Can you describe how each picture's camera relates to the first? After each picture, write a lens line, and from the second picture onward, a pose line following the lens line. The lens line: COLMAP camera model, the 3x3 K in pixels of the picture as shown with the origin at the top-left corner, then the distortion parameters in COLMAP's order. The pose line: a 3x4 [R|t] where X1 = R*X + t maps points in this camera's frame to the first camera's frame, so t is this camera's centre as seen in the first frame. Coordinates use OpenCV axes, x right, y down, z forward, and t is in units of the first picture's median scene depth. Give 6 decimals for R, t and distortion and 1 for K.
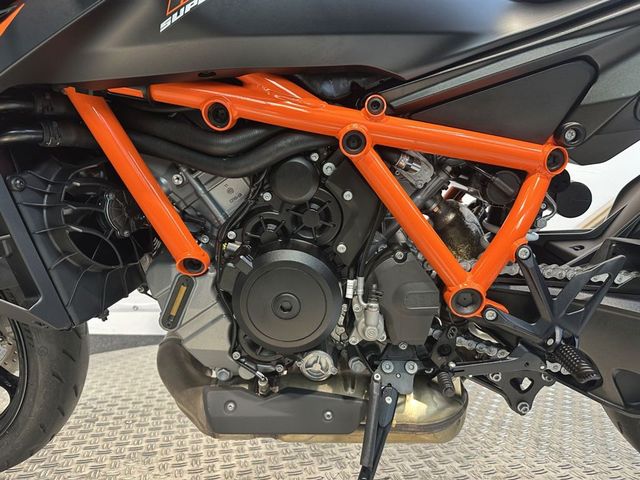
lens RADIAL K [[484.4, 0, 316.5], [0, 484.4, 225.2], [0, 0, 1]] dist [0.074541, -0.172579]
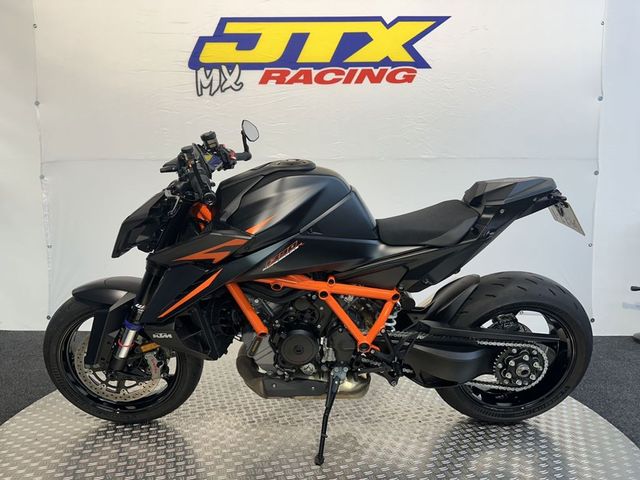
lens RADIAL K [[484.4, 0, 316.5], [0, 484.4, 225.2], [0, 0, 1]] dist [0.074541, -0.172579]
pose [[0.997903, 0.000230, 0.064725, -0.128098], [-0.004448, 0.997873, 0.065029, -0.652720], [-0.064572, -0.065181, 0.995782, -1.542691]]
